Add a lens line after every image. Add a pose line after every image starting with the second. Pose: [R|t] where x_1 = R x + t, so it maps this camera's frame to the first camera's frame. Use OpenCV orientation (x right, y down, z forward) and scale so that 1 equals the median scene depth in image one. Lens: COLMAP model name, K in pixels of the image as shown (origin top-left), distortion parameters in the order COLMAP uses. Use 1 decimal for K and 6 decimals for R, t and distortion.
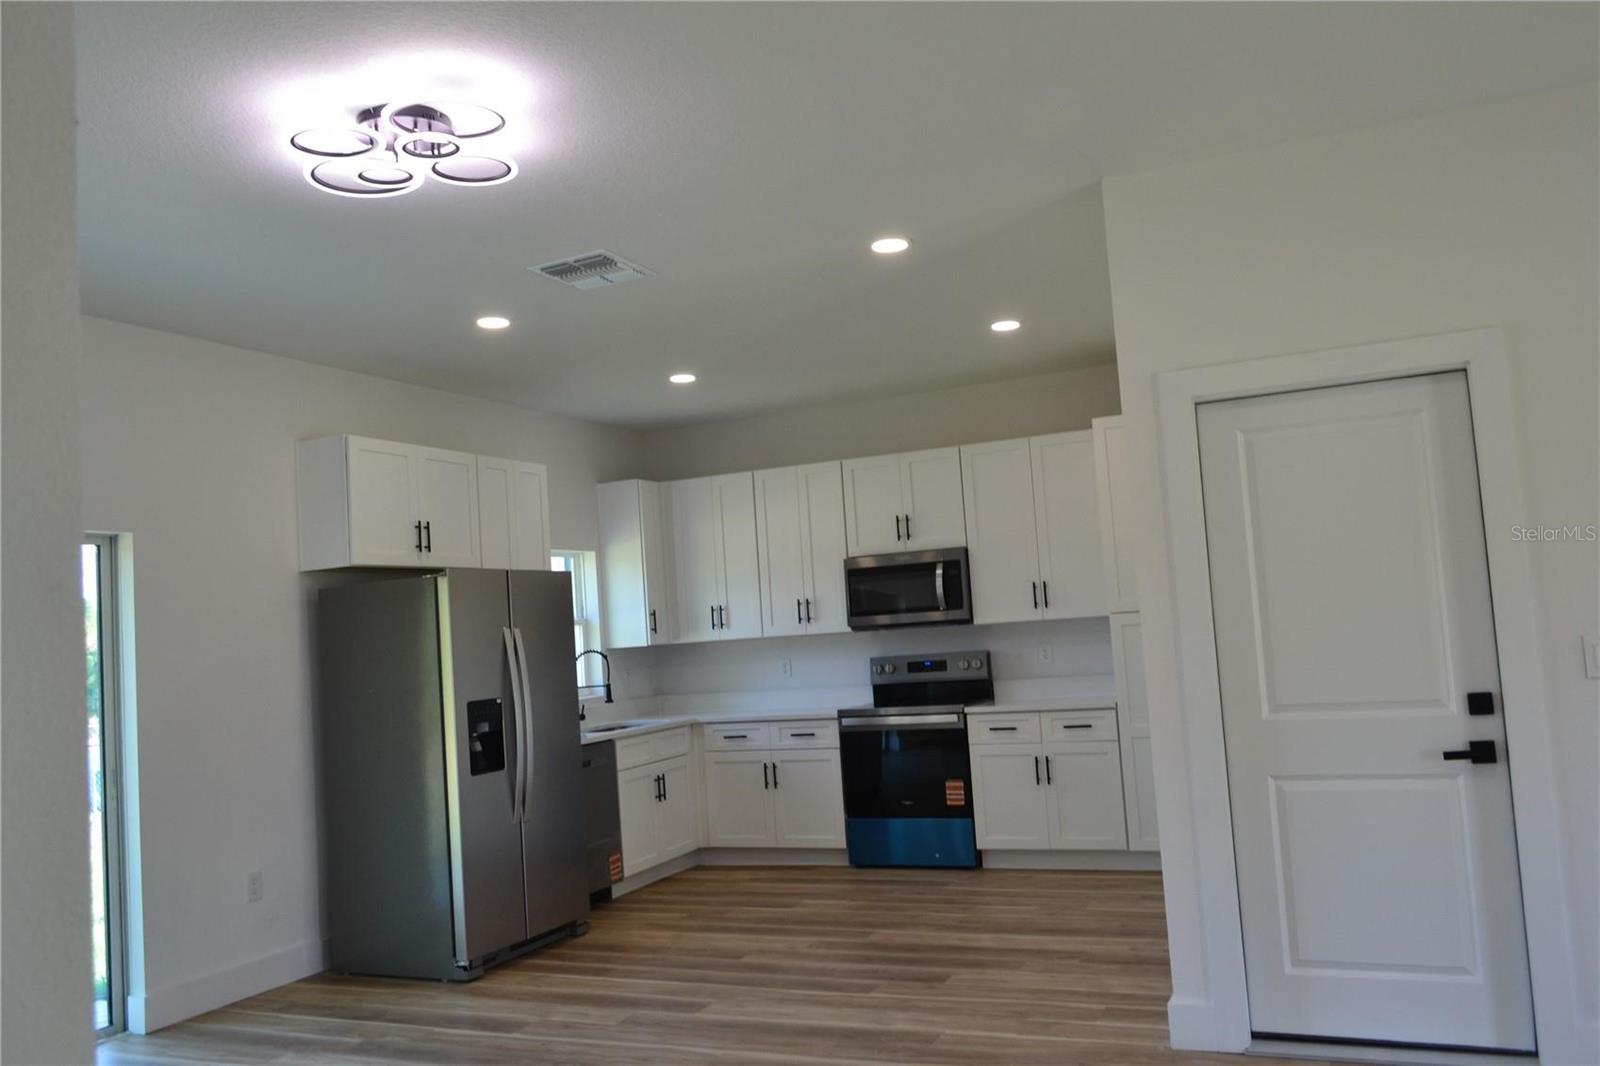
lens RADIAL K [[1267.1, 0, 798.0], [0, 1267.1, 531.0], [0, 0, 1]] dist [-0.014233, 0.001965]
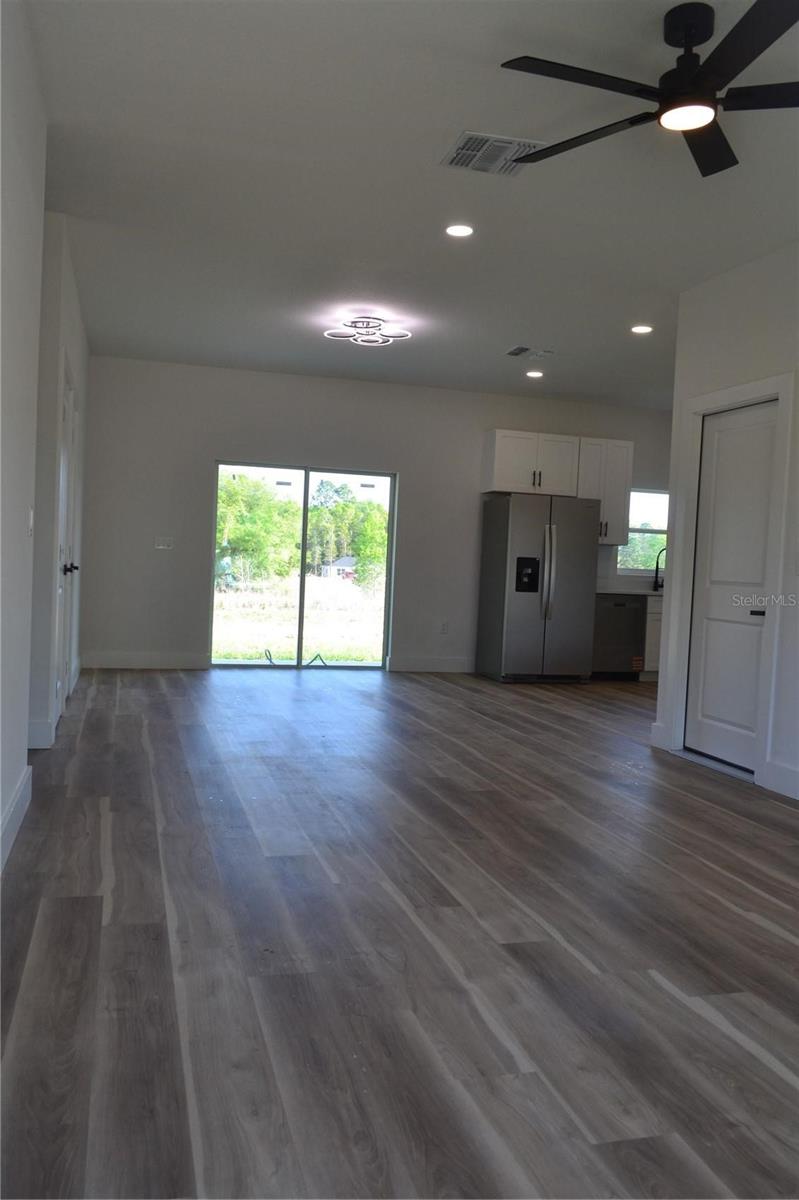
lens RADIAL K [[950.3, 0, 396.9], [0, 950.3, 606.3], [0, 0, 1]] dist [-0.014233, 0.001965]
pose [[0.644433, 0.132056, -0.753171, 0.813602], [-0.030179, 0.988600, 0.147512, -0.012800], [0.764065, -0.072332, 0.641072, -0.184423]]
